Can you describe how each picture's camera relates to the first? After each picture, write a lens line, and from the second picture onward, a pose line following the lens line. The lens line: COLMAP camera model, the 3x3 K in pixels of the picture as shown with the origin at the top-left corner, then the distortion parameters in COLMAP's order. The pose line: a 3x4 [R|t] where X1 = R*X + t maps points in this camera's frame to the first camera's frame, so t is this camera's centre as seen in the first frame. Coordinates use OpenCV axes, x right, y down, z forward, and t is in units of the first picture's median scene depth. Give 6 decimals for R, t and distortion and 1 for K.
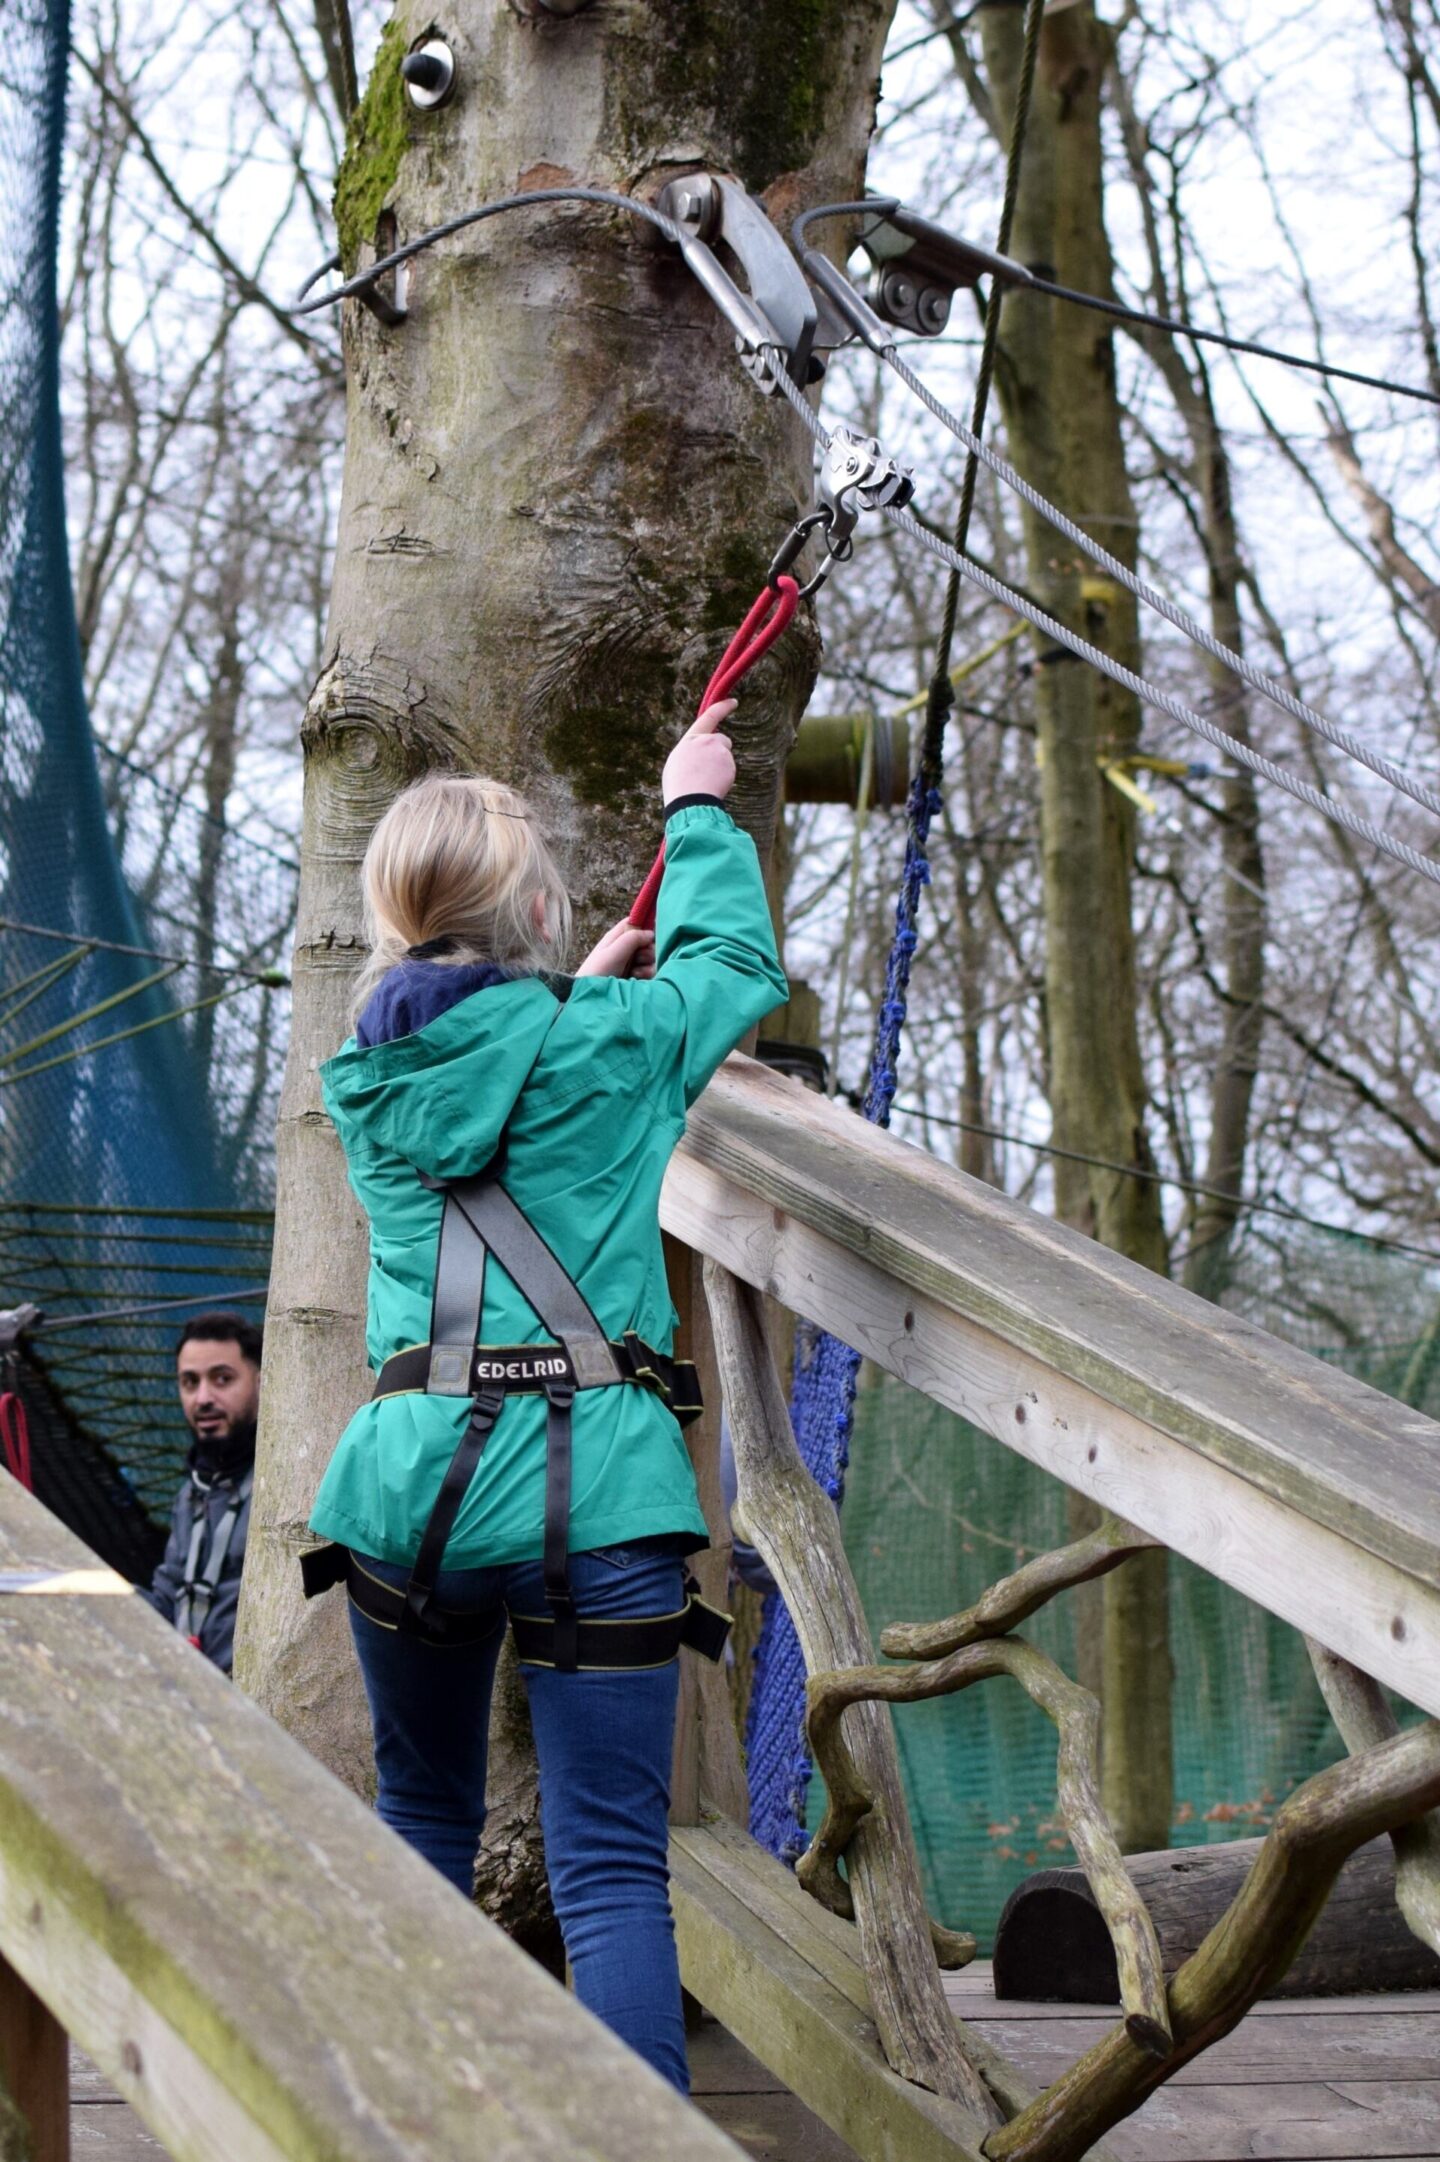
lens RADIAL K [[5546.9, 0, 615.0], [0, 5546.9, 1187.6], [0, 0, 1]] dist [-0.171766, 0.023780]
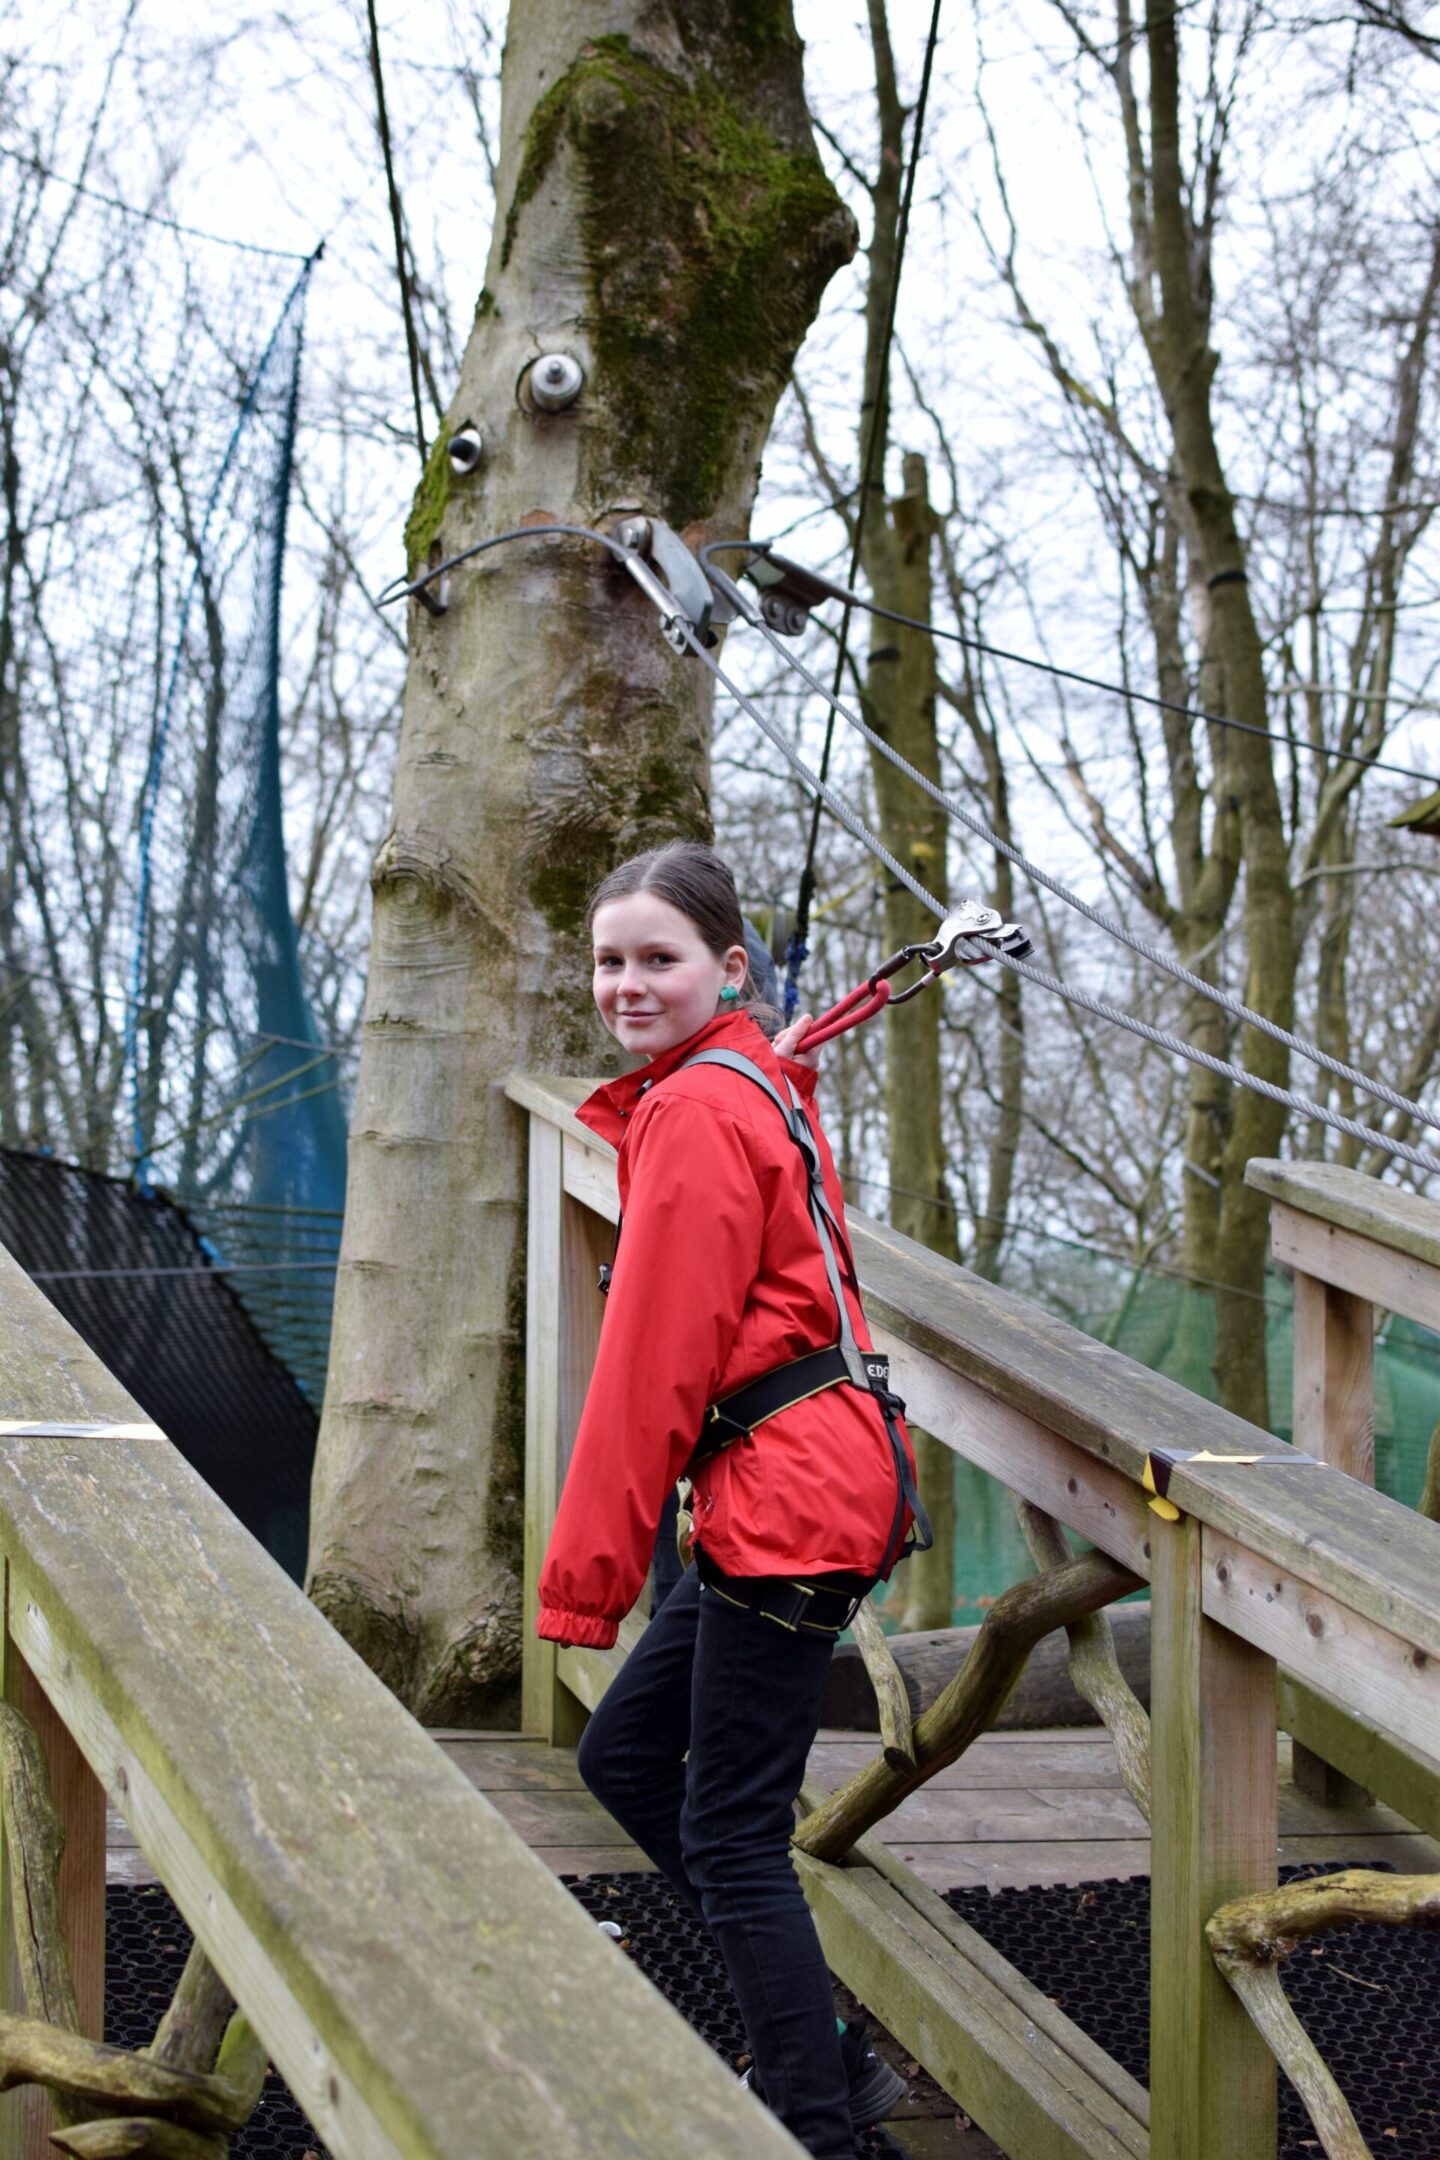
lens RADIAL K [[3319.4, 0, 734.1], [0, 3319.4, 1082.6], [0, 0, 1]] dist [-0.180456, 0.165027]
pose [[0.999351, 0.021866, 0.028636, 0.018390], [-0.020667, 0.998925, -0.041503, 0.008673], [-0.029513, 0.040884, 0.998728, 0.094579]]
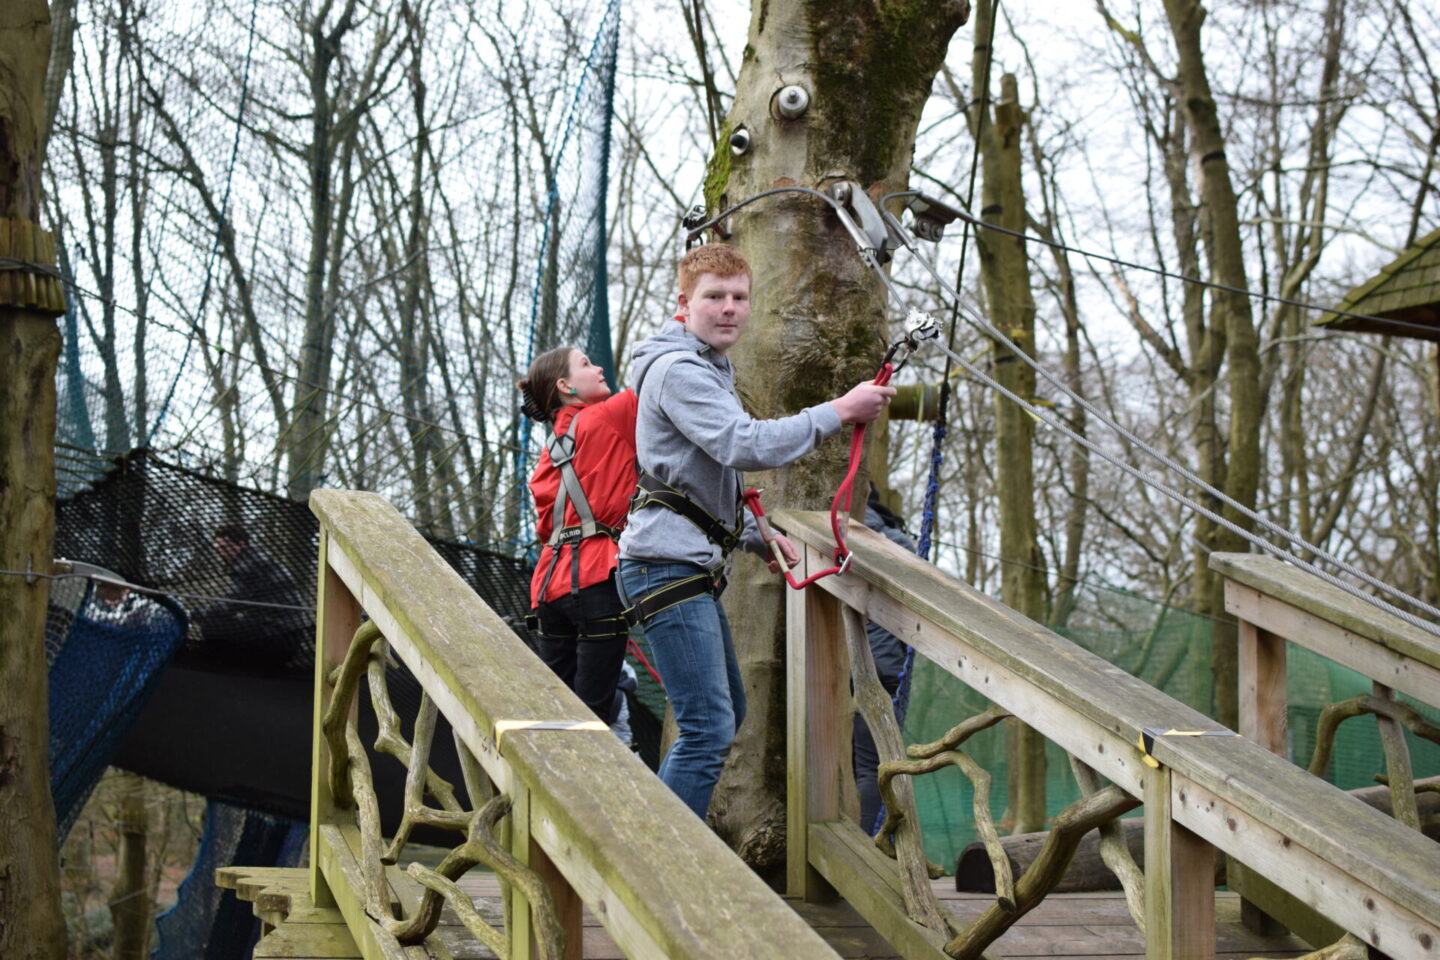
lens RADIAL K [[2212.9, 0, 728.8], [0, 2212.9, 479.9], [0, 0, 1]] dist [-0.180456, 0.165027]
pose [[0.998867, 0.006011, -0.047212, 0.010816], [-0.007872, 0.999195, -0.039343, -0.002800], [0.046938, 0.039670, 0.998110, -0.028101]]
